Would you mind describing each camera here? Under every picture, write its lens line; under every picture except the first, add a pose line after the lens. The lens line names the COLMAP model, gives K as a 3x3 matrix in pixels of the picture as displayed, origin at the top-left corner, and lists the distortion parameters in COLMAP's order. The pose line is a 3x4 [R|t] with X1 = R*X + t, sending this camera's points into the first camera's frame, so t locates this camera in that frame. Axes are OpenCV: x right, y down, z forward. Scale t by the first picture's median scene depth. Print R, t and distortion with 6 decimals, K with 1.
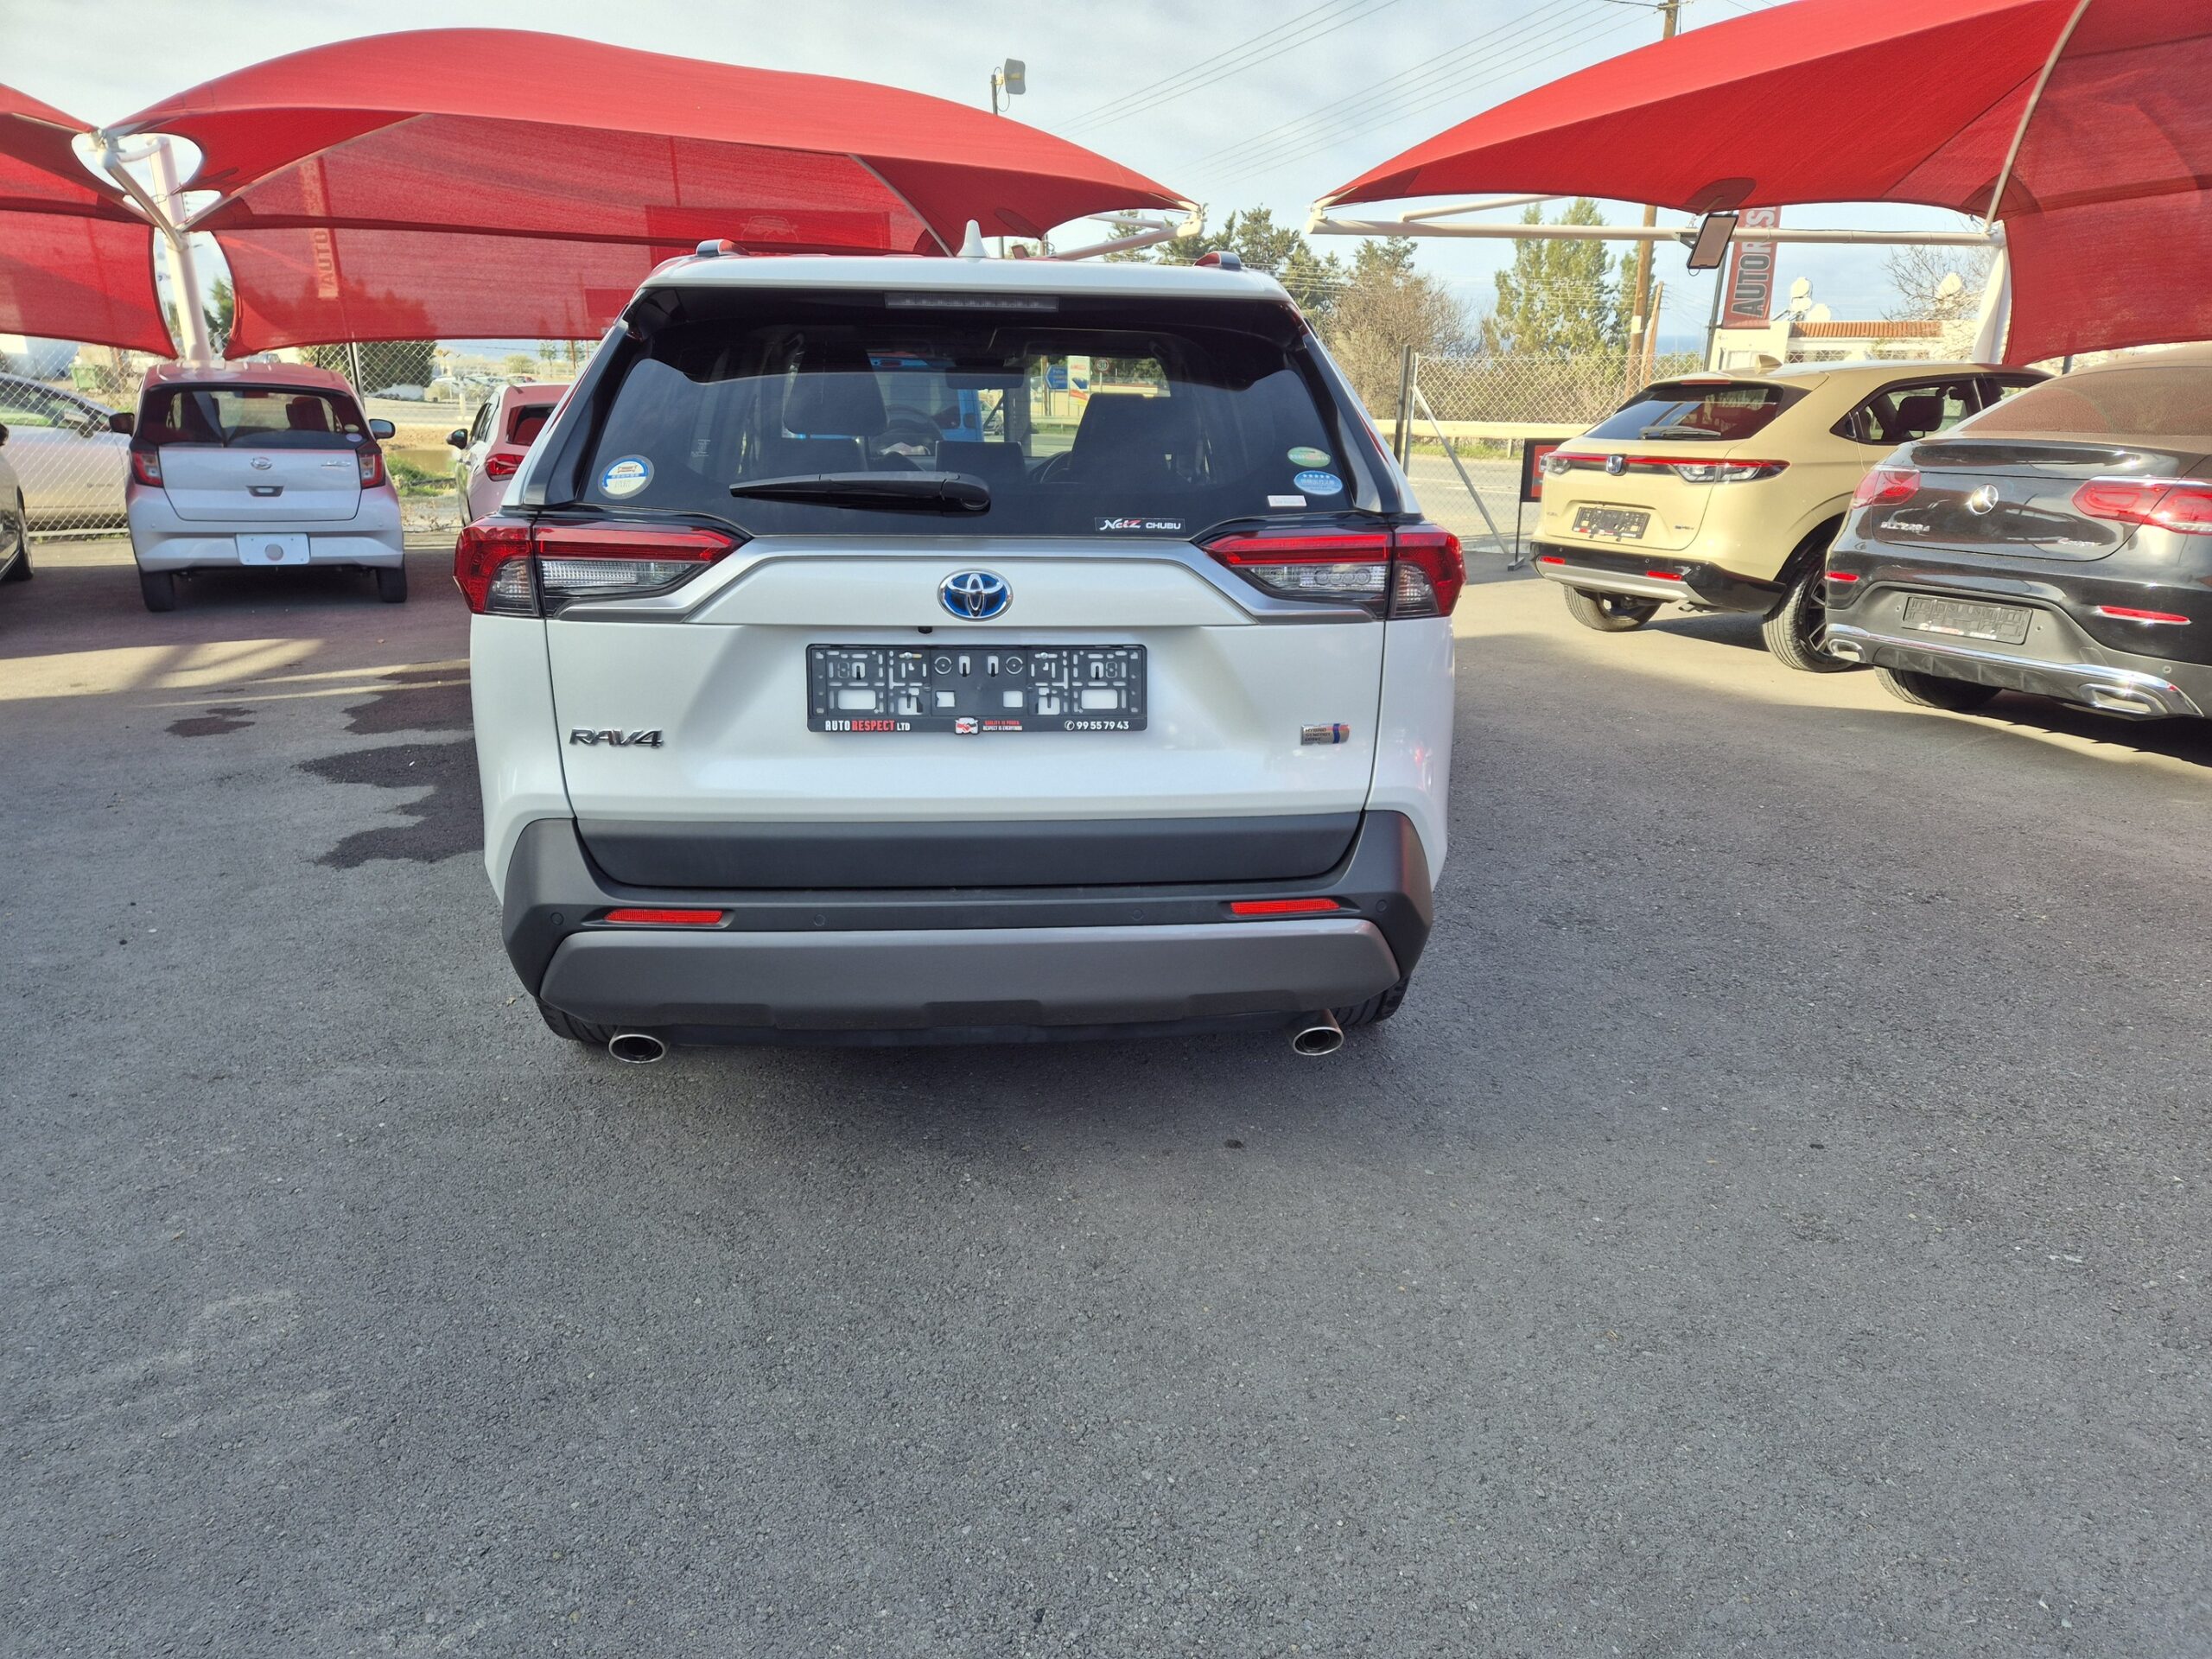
lens RADIAL K [[1497.4, 0, 1106.0], [0, 1497.4, 829.5], [0, 0, 1]] dist [0.006720, -0.002639]
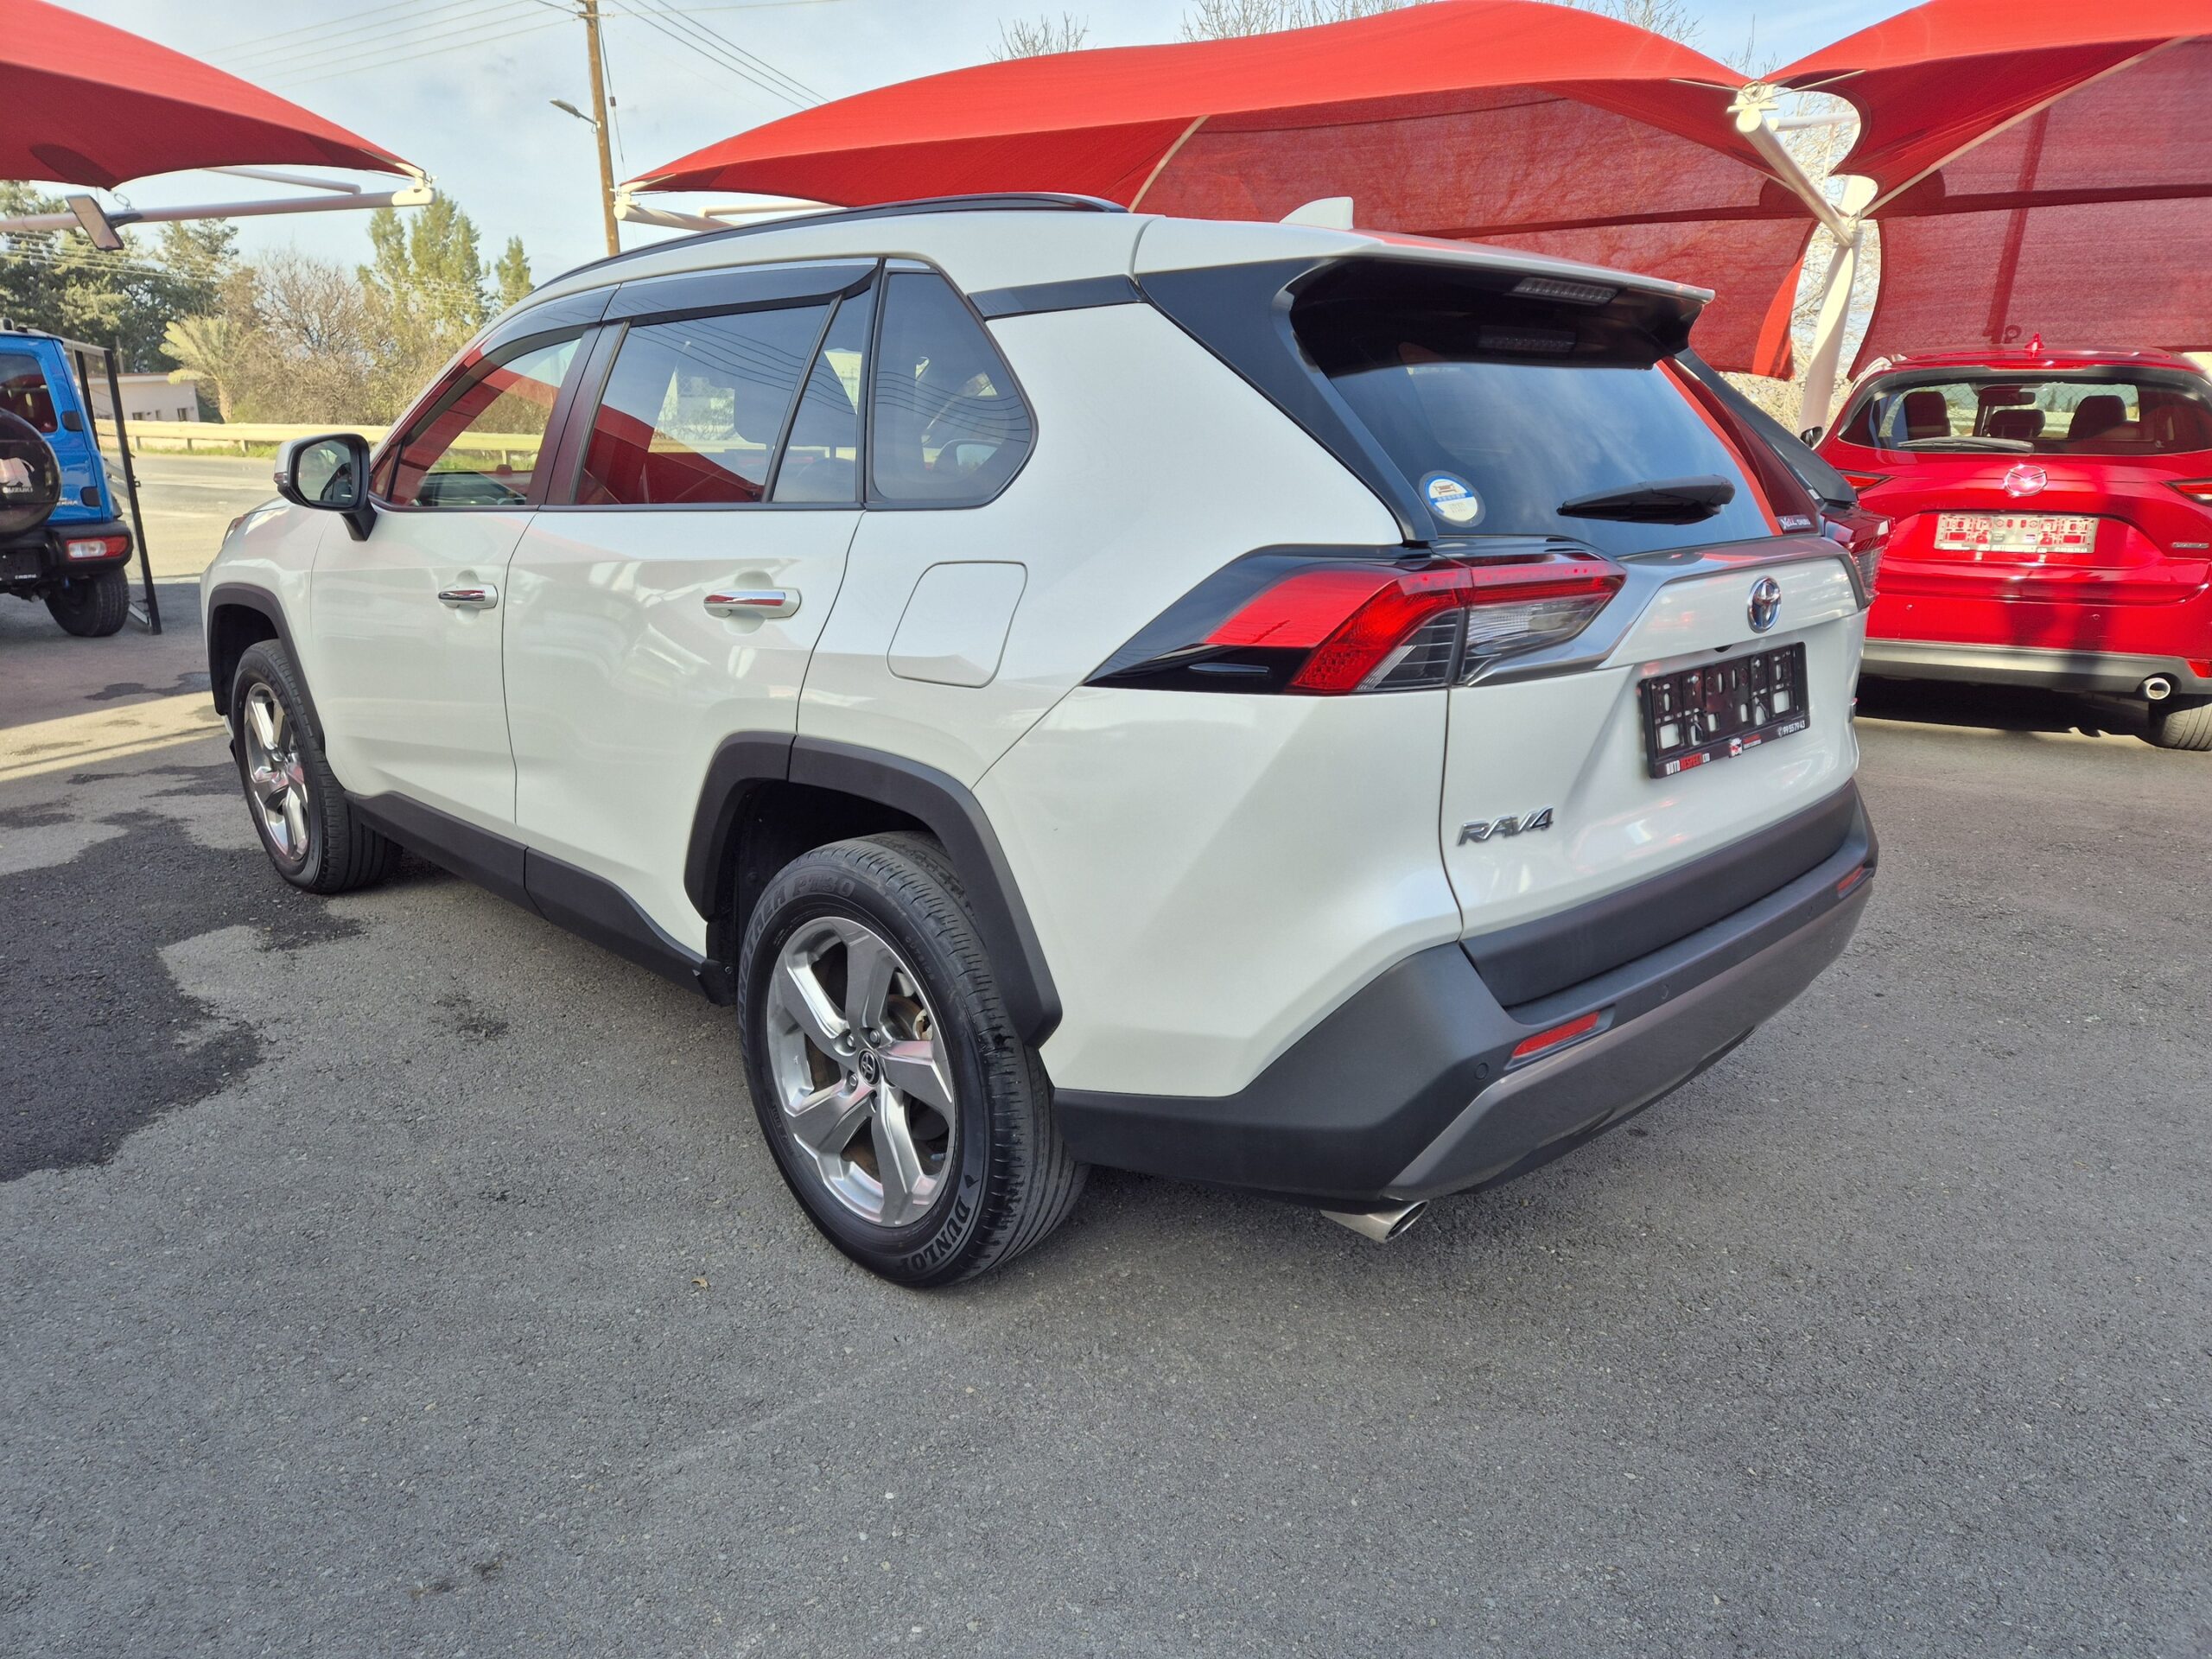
lens RADIAL K [[1485.4, 0, 1039.6], [0, 1485.4, 817.4], [0, 0, 1]] dist [0.037499, -0.003547]
pose [[0.751154, -0.166841, 0.638696, -0.981745], [0.174793, 0.983269, 0.051281, -0.144508], [-0.636565, 0.073120, 0.767749, 0.544513]]
